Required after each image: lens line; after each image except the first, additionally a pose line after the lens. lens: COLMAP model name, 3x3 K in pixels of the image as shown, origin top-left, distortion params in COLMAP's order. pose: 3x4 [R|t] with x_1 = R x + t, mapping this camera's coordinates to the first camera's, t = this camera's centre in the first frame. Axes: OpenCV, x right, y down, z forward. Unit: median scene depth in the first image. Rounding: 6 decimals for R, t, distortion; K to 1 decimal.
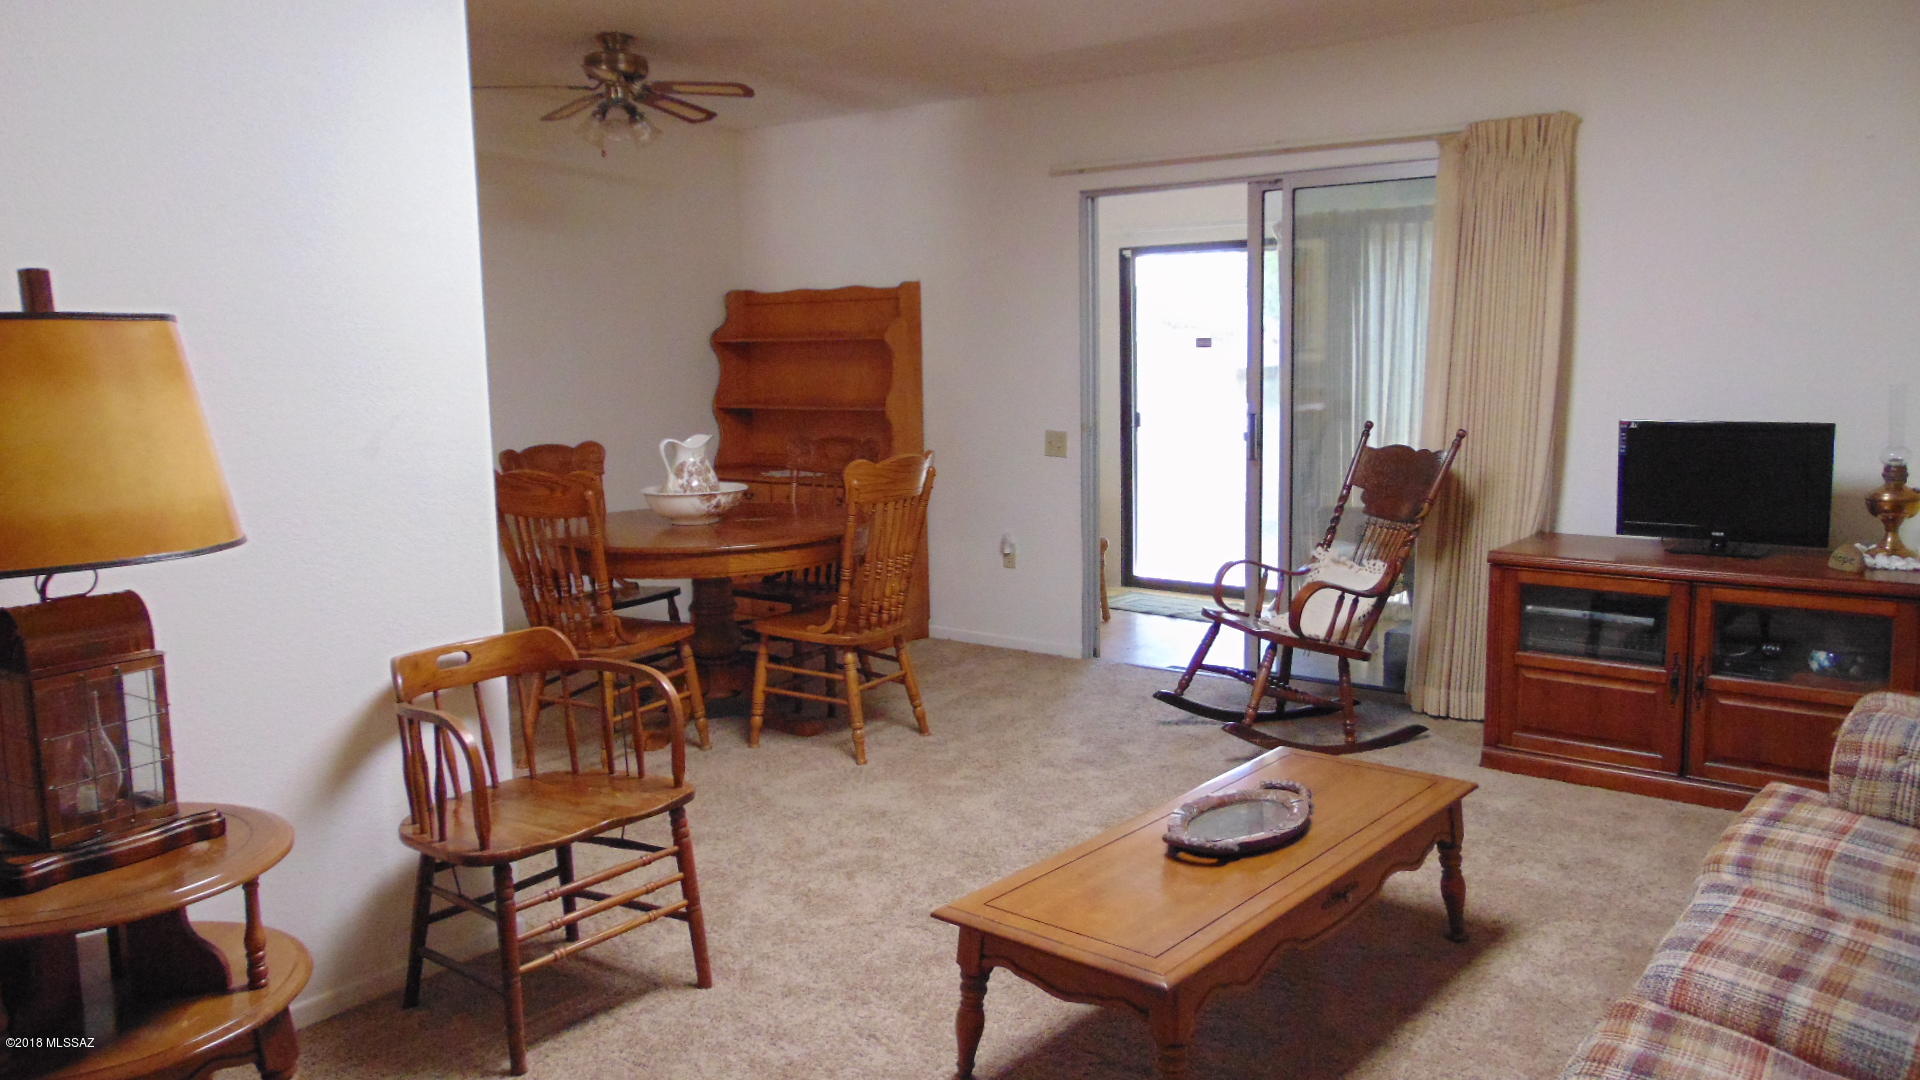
lens RADIAL K [[1417.0, 0, 946.8], [0, 1417.0, 530.6], [0, 0, 1]] dist [-0.041549, 0.057867]
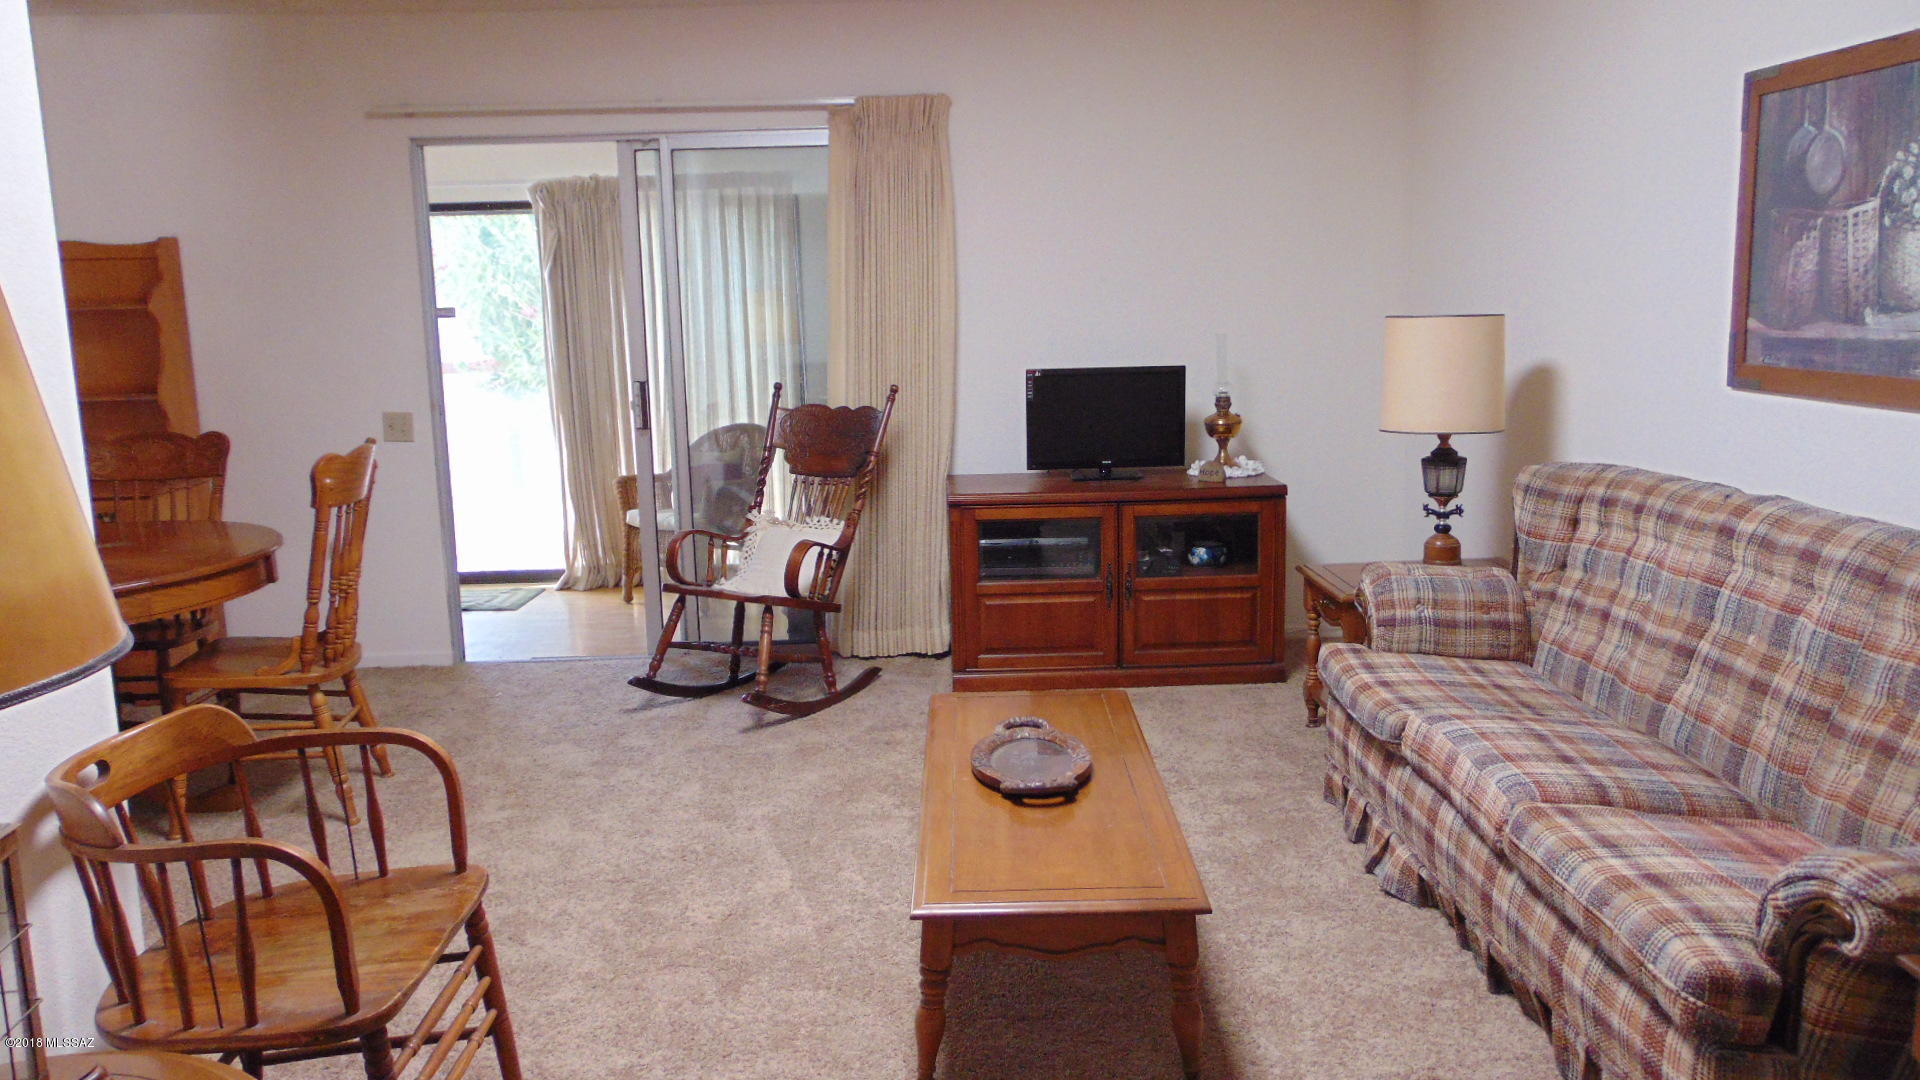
lens RADIAL K [[1417.0, 0, 960.2], [0, 1417.0, 535.3], [0, 0, 1]] dist [-0.041549, 0.057867]
pose [[0.758242, -0.108420, 0.642895, -0.334737], [0.095485, 0.993910, 0.054999, -0.014222], [-0.644943, 0.019684, 0.763977, 0.164835]]
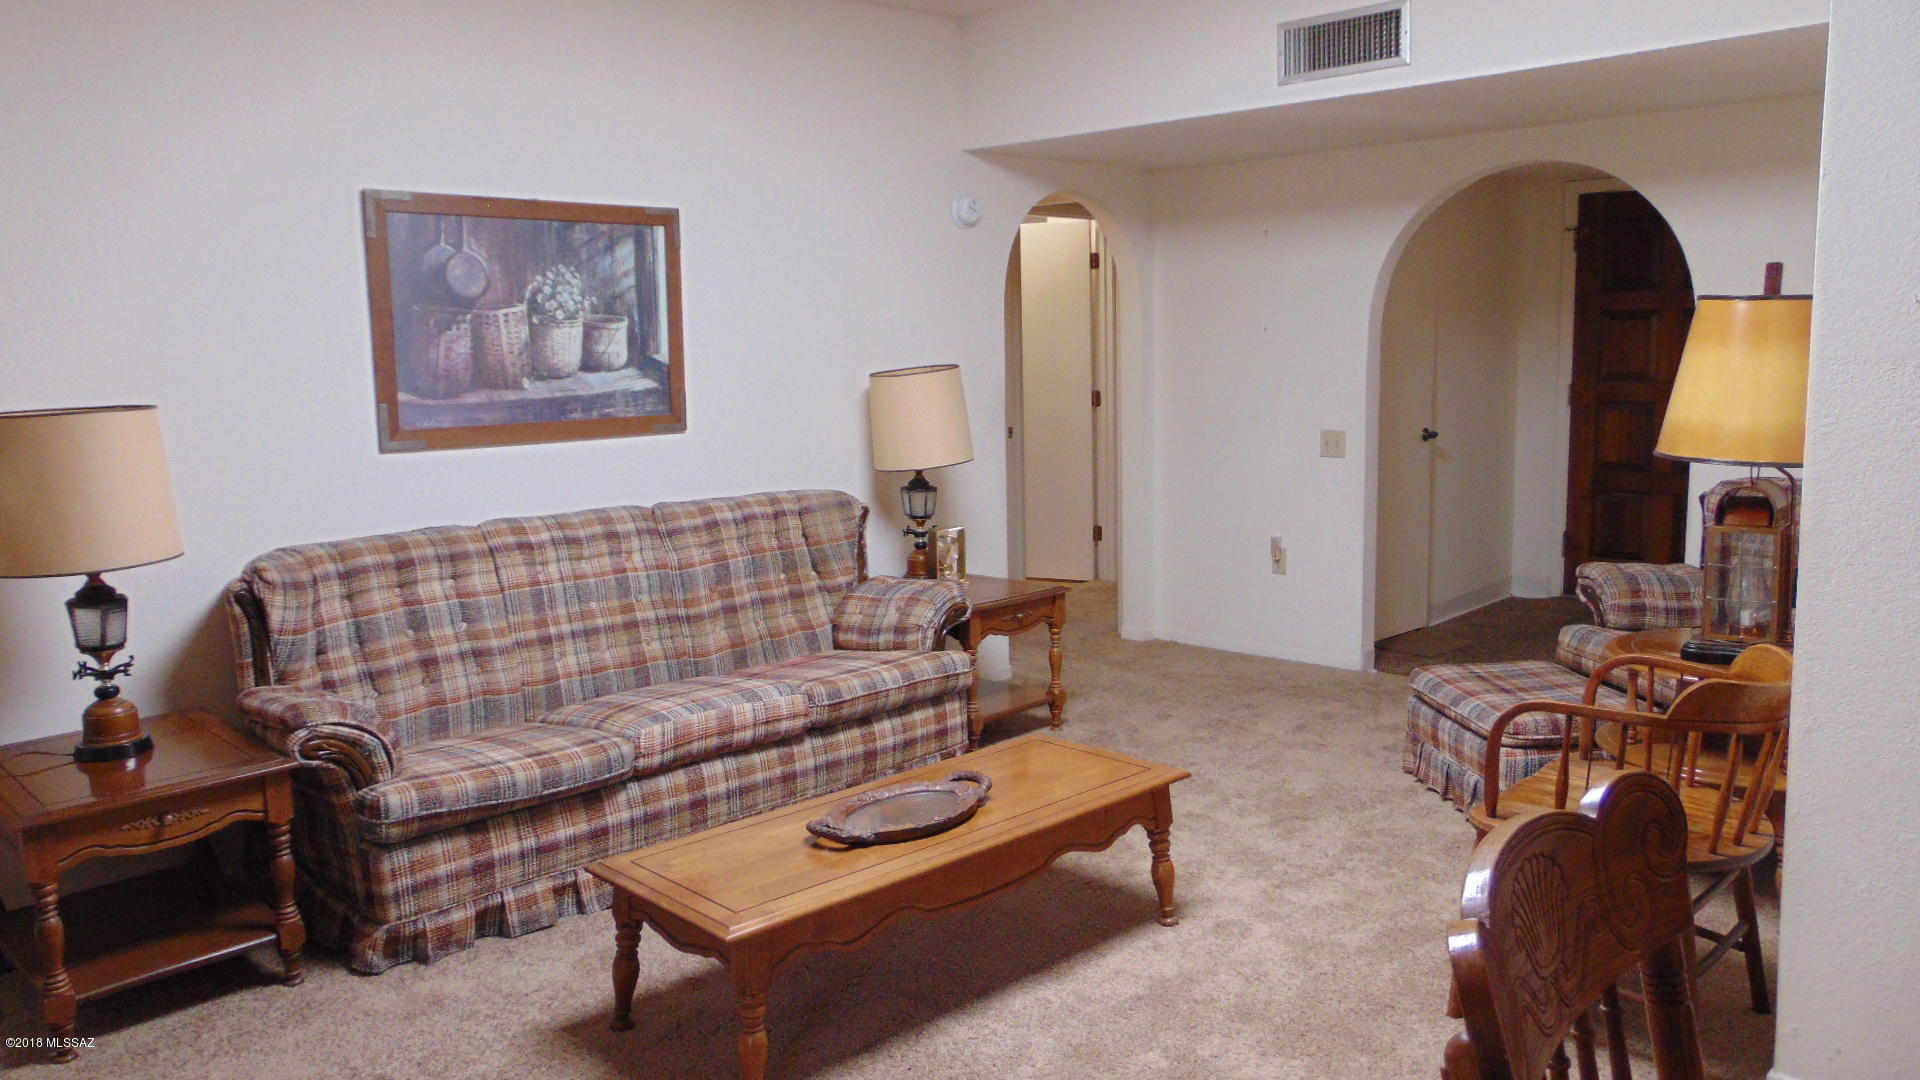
lens RADIAL K [[1417.0, 0, 964.4], [0, 1417.0, 534.6], [0, 0, 1]] dist [-0.041549, 0.057867]
pose [[-0.993801, 0.014692, 0.110195, -0.021690], [0.045010, 0.959526, 0.278000, -0.176821], [-0.101650, 0.281236, -0.954240, 1.195942]]
